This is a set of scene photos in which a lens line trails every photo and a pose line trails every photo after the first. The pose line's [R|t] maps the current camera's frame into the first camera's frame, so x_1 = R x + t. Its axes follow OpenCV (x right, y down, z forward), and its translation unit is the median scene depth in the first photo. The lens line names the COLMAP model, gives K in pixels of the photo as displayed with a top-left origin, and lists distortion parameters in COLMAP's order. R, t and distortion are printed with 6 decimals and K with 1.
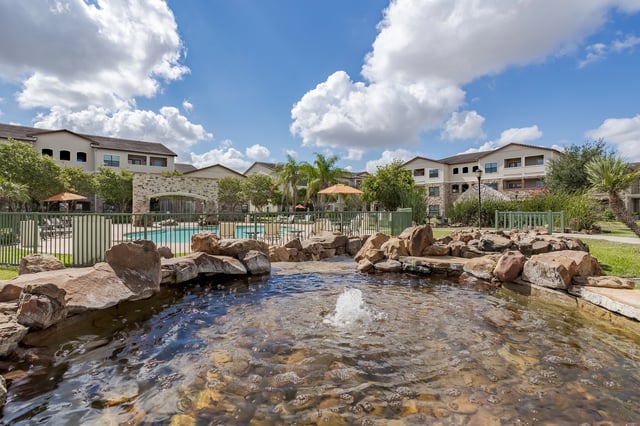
lens RADIAL K [[308.4, 0, 320.0], [0, 308.4, 213.0], [0, 0, 1]] dist [-0.024483, 0.001190]
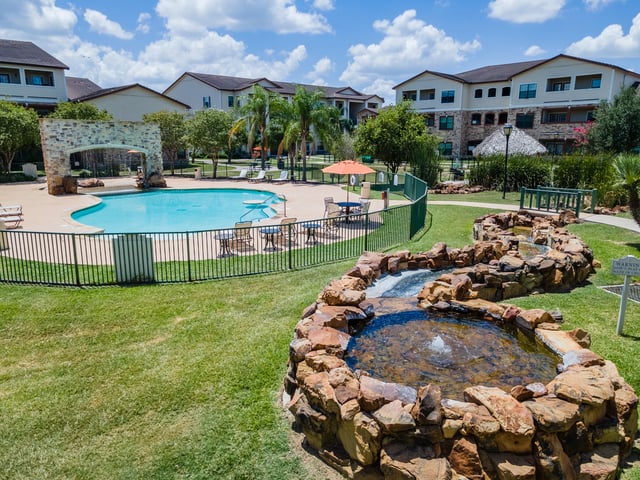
lens RADIAL K [[454.9, 0, 317.3], [0, 454.9, 229.7], [0, 0, 1]] dist [0.053529, 0.000351]
pose [[0.995493, -0.019747, 0.092754, -0.042367], [0.001300, 0.980829, 0.194867, -0.045289], [-0.094823, -0.193868, 0.976434, -0.080506]]
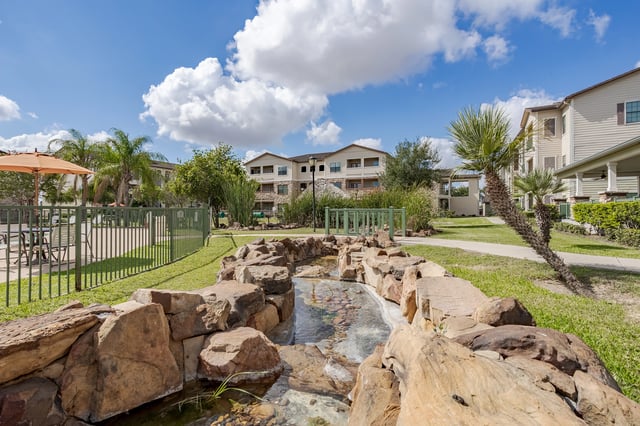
lens RADIAL K [[308.4, 0, 320.0], [0, 308.4, 213.0], [0, 0, 1]] dist [-0.024483, 0.001190]
pose [[0.901680, -0.007169, 0.432344, 0.078780], [0.006805, 0.999974, 0.002389, 0.000801], [-0.432350, 0.000788, 0.901706, 0.113463]]
